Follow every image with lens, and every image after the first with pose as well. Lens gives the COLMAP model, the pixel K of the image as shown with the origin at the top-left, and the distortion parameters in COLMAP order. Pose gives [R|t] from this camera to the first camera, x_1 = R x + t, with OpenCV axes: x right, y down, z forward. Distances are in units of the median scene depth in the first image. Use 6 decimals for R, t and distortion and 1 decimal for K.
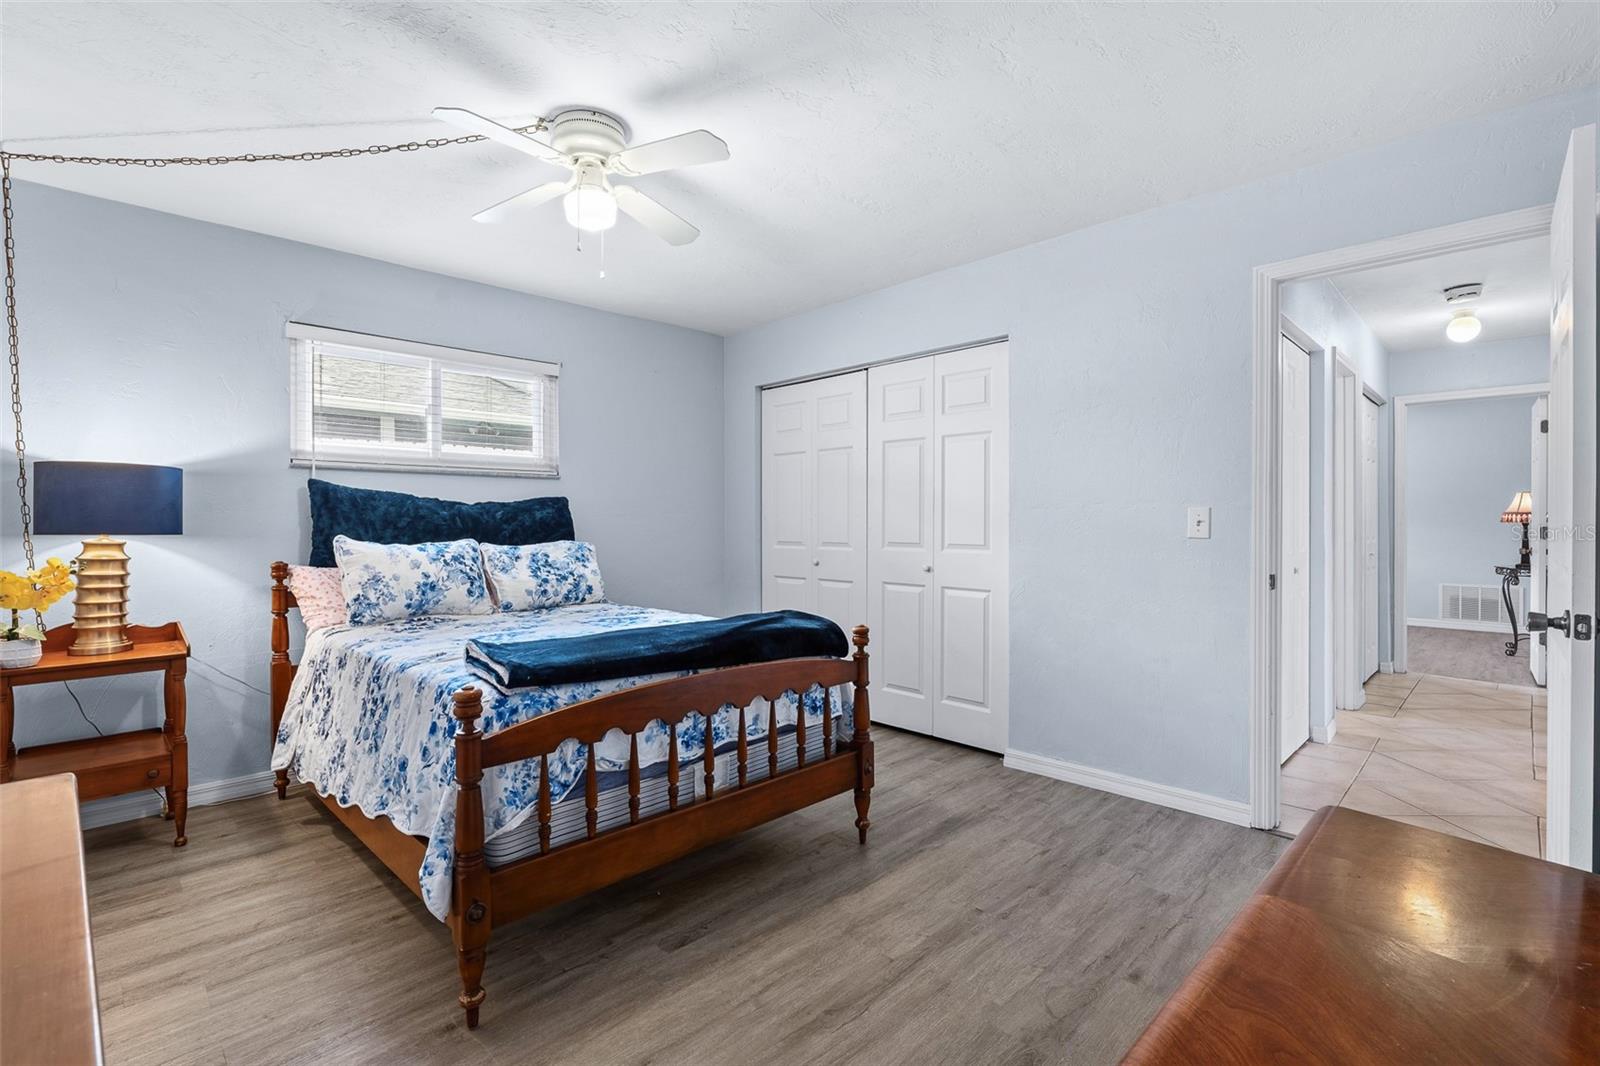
lens RADIAL K [[721.8, 0, 800.7], [0, 721.8, 519.9], [0, 0, 1]] dist [-0.004112, 0.000287]
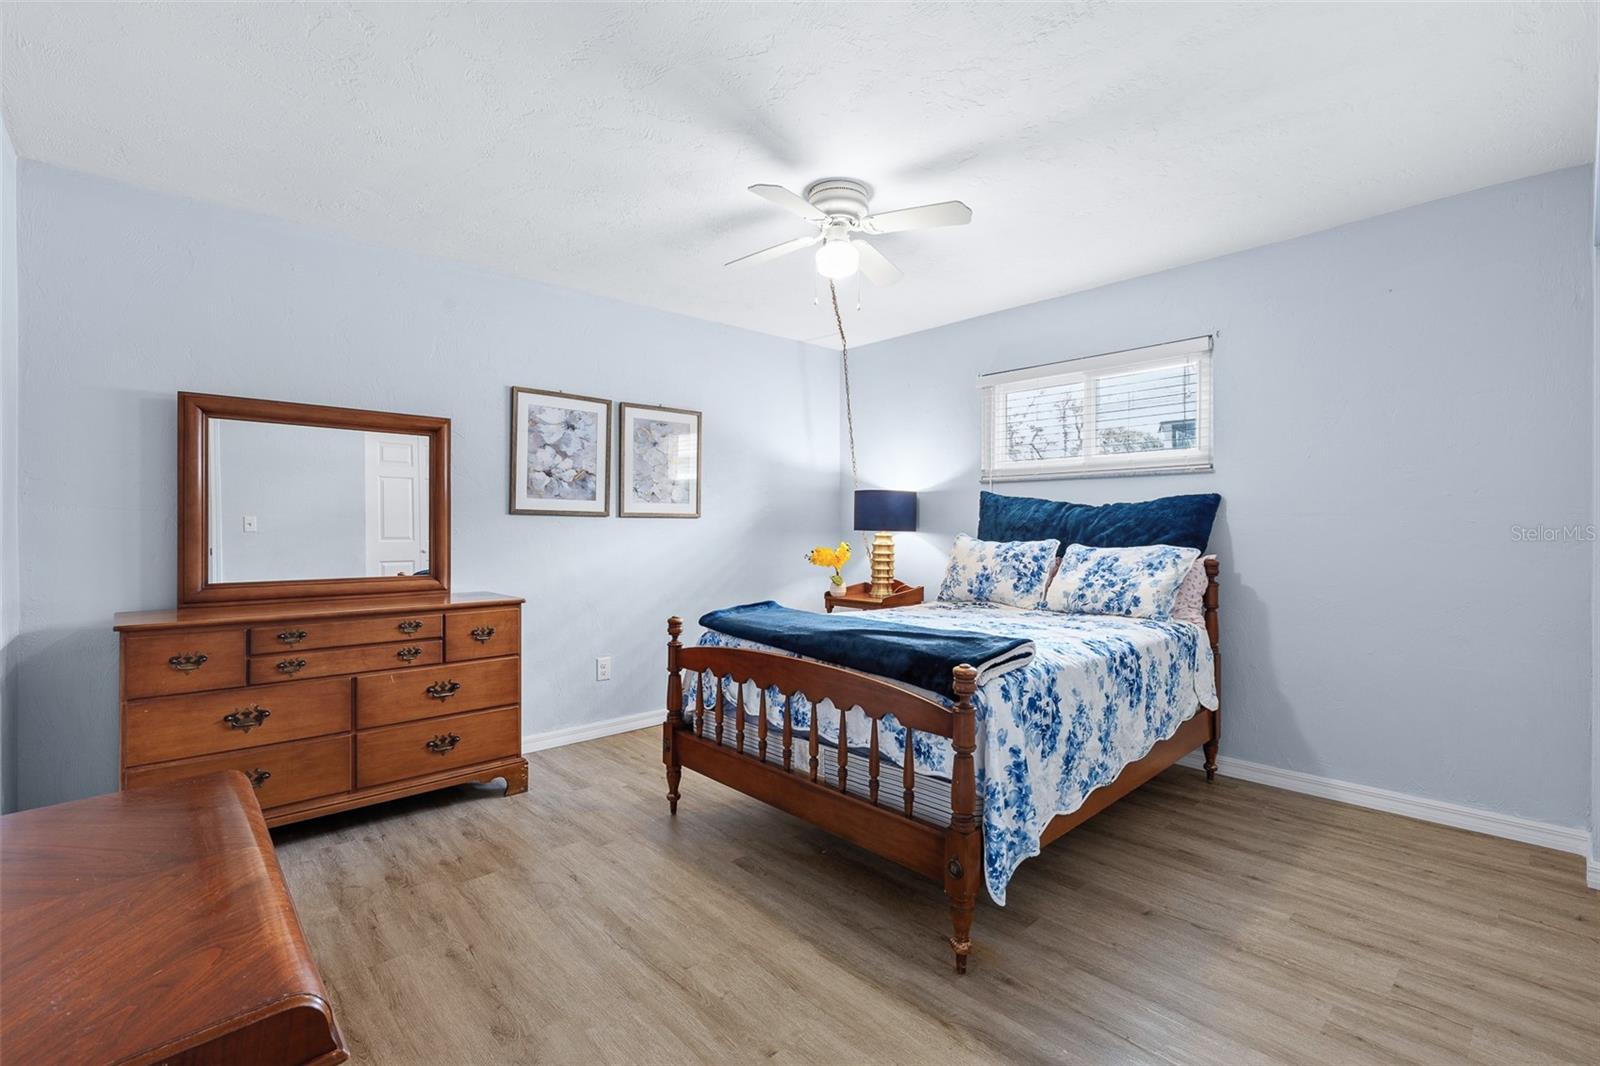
lens RADIAL K [[721.8, 0, 800.7], [0, 721.8, 519.9], [0, 0, 1]] dist [-0.004112, 0.000287]
pose [[-0.041750, -0.008769, -0.999090, 0.772044], [-0.001009, 0.999961, -0.008734, 0.009496], [0.999128, 0.000643, -0.041757, 0.839918]]
